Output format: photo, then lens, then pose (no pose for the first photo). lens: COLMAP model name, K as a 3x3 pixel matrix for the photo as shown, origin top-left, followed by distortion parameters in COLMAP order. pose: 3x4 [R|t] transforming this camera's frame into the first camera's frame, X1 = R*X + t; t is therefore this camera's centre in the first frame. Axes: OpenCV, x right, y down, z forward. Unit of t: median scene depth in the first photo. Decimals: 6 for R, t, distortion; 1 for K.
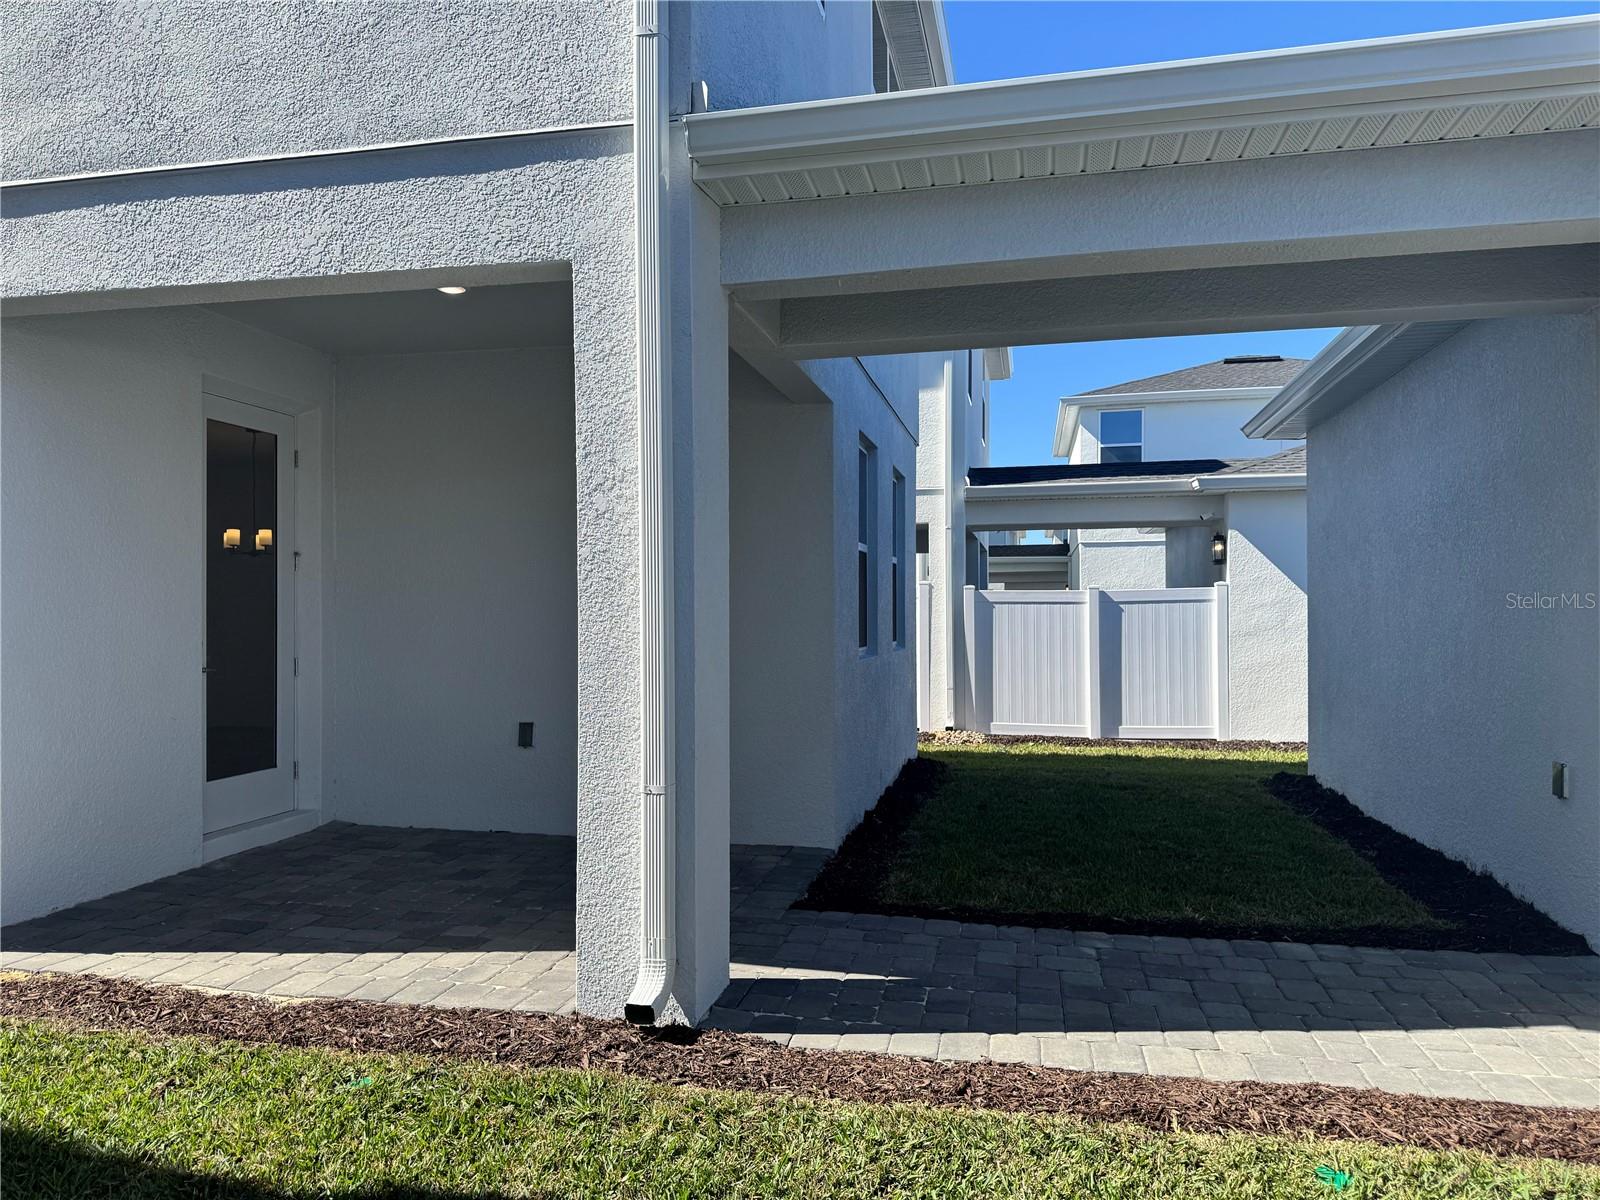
lens RADIAL K [[1125.1, 0, 800.0], [0, 1125.1, 600.0], [0, 0, 1]] dist [0.120118, -0.170092]
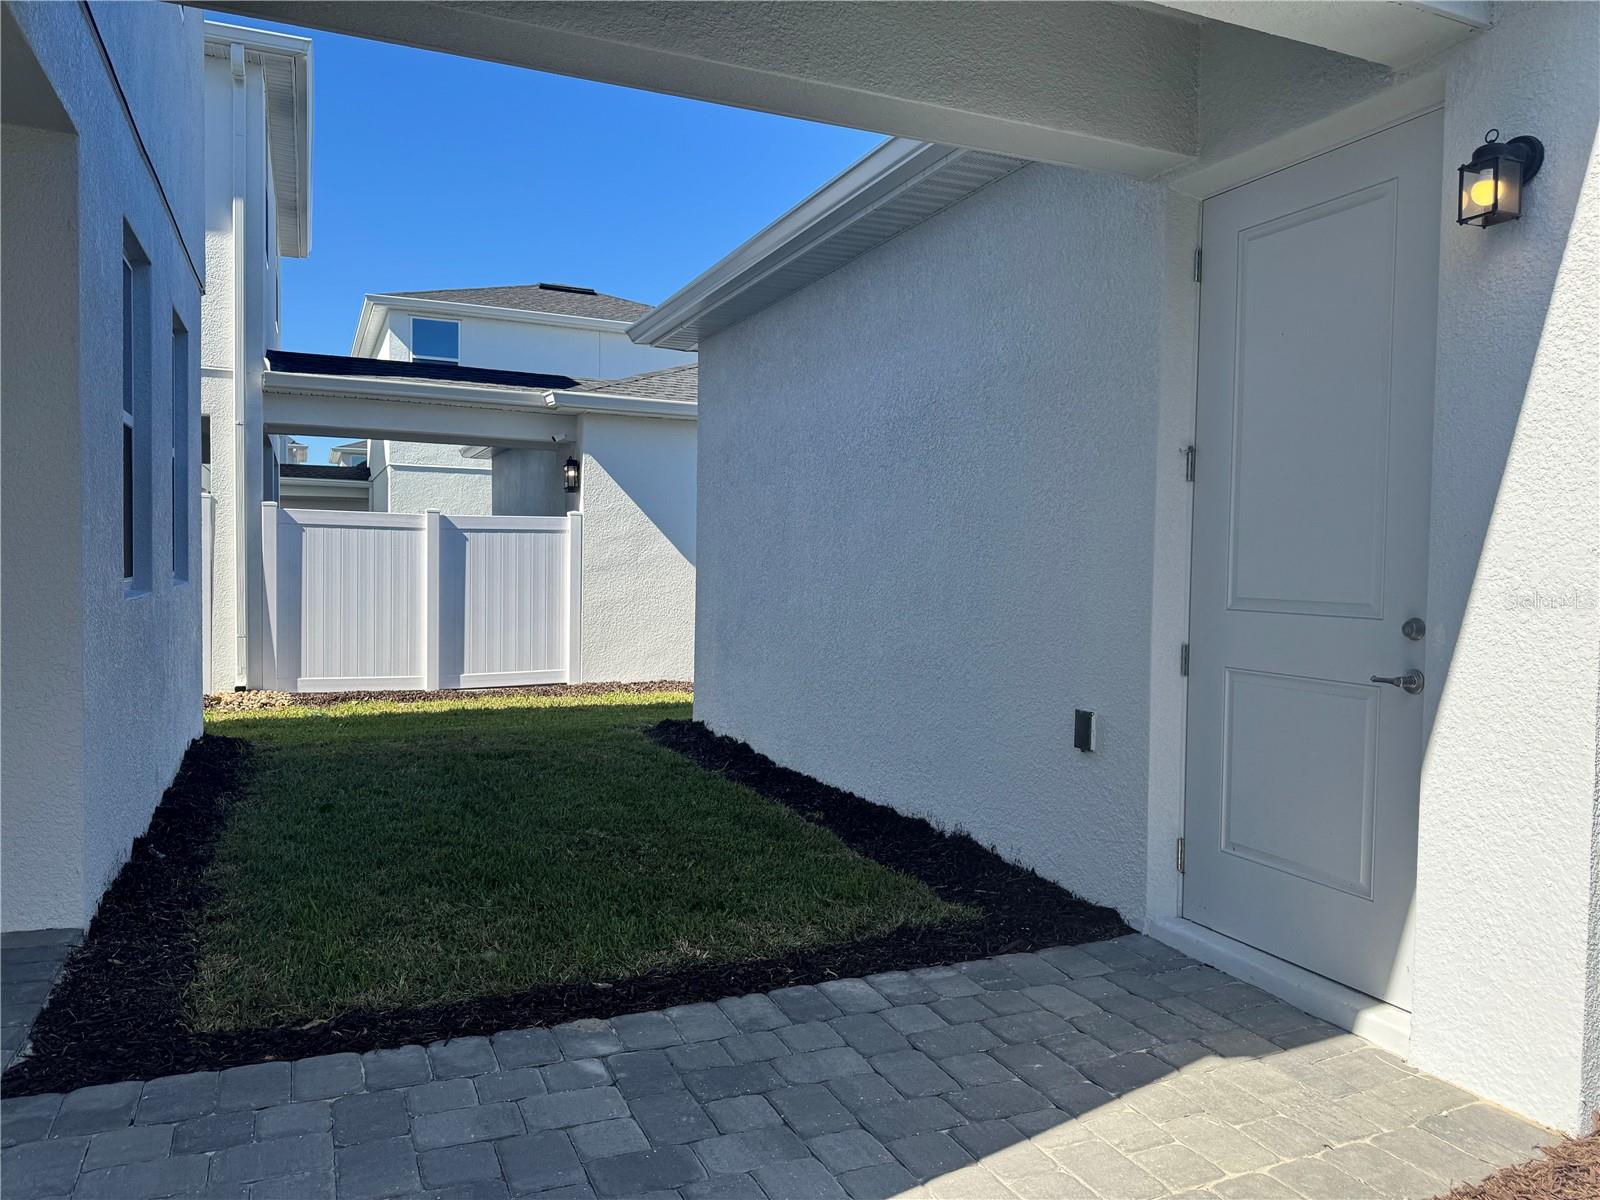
lens RADIAL K [[1125.1, 0, 800.0], [0, 1125.1, 600.0], [0, 0, 1]] dist [0.120118, -0.170092]
pose [[0.818325, -0.006344, 0.574720, -0.003563], [-0.025100, 0.998591, 0.046761, 0.009564], [-0.574207, -0.052691, 0.817013, 0.178475]]
